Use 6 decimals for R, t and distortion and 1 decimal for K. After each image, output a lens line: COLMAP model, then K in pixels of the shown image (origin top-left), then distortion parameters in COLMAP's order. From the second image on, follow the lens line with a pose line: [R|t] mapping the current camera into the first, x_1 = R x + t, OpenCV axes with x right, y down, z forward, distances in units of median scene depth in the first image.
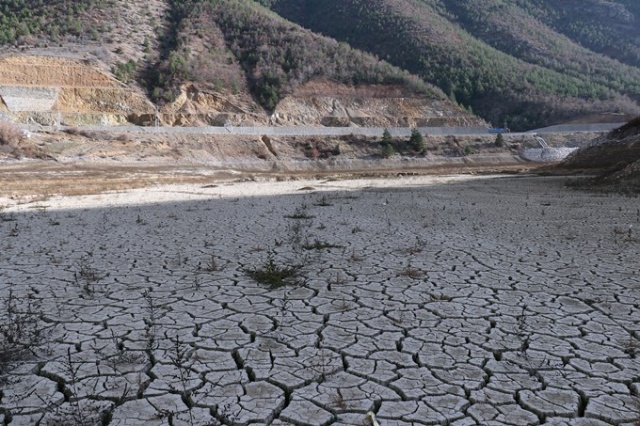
lens RADIAL K [[529.7, 0, 324.8], [0, 529.7, 211.3], [0, 0, 1]] dist [0.004691, 0.009705]
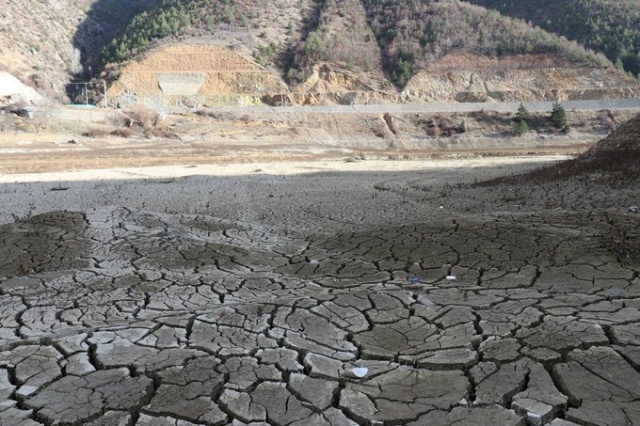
lens RADIAL K [[529.7, 0, 317.9], [0, 529.7, 215.1], [0, 0, 1]] dist [0.004691, 0.009705]
pose [[0.948844, 0.043470, -0.312739, 0.069788], [-0.028369, 0.998208, 0.052679, -0.002233], [0.314469, -0.041112, 0.948377, 0.015676]]
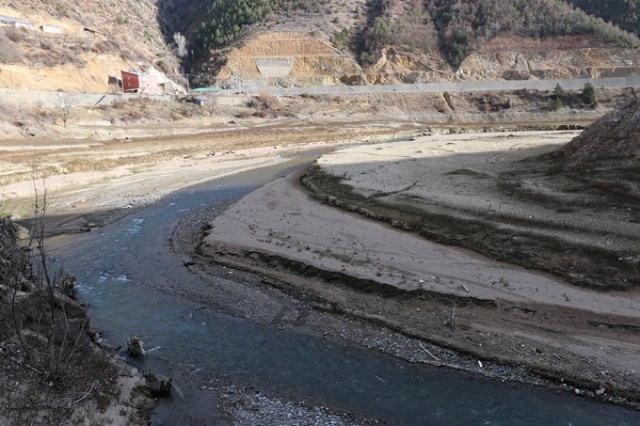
lens RADIAL K [[529.7, 0, 317.8], [0, 529.7, 214.5], [0, 0, 1]] dist [0.004691, 0.009705]
pose [[0.925303, 0.074085, -0.371922, 0.075915], [-0.028350, 0.991501, 0.126971, -0.008936], [0.378168, -0.106942, 0.919539, -0.227881]]
